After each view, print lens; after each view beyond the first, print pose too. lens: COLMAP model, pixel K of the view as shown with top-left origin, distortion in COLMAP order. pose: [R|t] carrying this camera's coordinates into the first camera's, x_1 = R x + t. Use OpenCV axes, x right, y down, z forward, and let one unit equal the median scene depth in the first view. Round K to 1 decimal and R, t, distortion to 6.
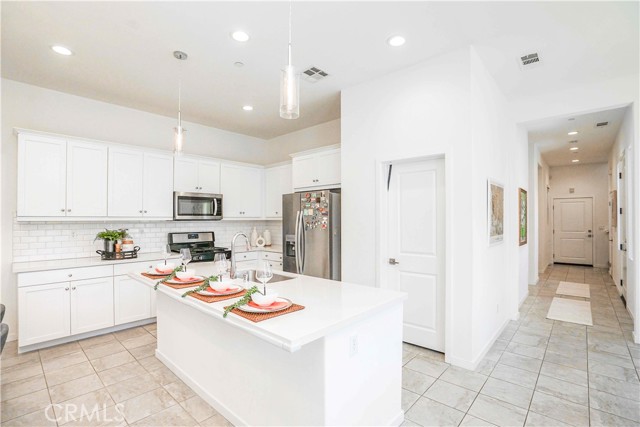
lens RADIAL K [[297.4, 0, 321.0], [0, 297.4, 217.3], [0, 0, 1]] dist [-0.058602, 0.021213]
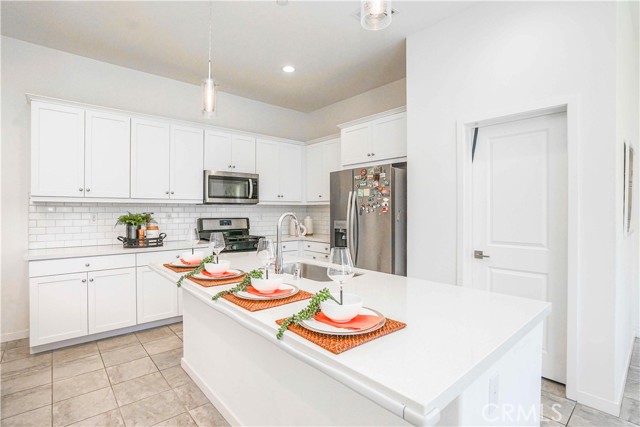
lens RADIAL K [[311.9, 0, 319.0], [0, 311.9, 209.7], [0, 0, 1]] dist [-0.059590, 0.027972]
pose [[0.993602, 0.001836, -0.112926, -0.076288], [-0.001327, 0.999989, 0.004575, 0.029549], [0.112933, -0.004396, 0.993593, 0.162766]]
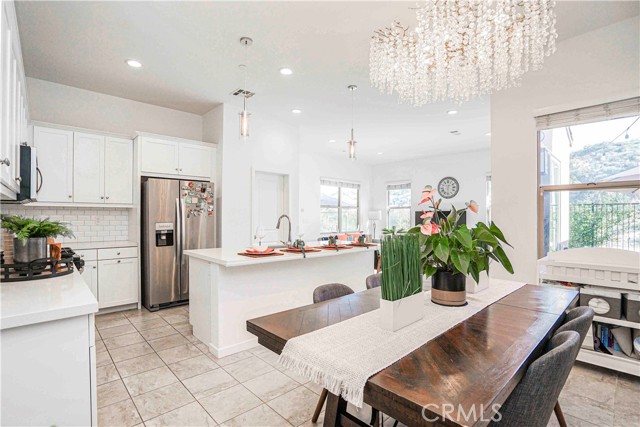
lens RADIAL K [[302.5, 0, 314.2], [0, 302.5, 212.4], [0, 0, 1]] dist [-0.062804, 0.022163]
pose [[0.092092, 0.012865, 0.995667, -1.208077], [-0.009289, 0.999884, -0.012061, 0.039972], [-0.995707, -0.008138, 0.092200, 0.529469]]
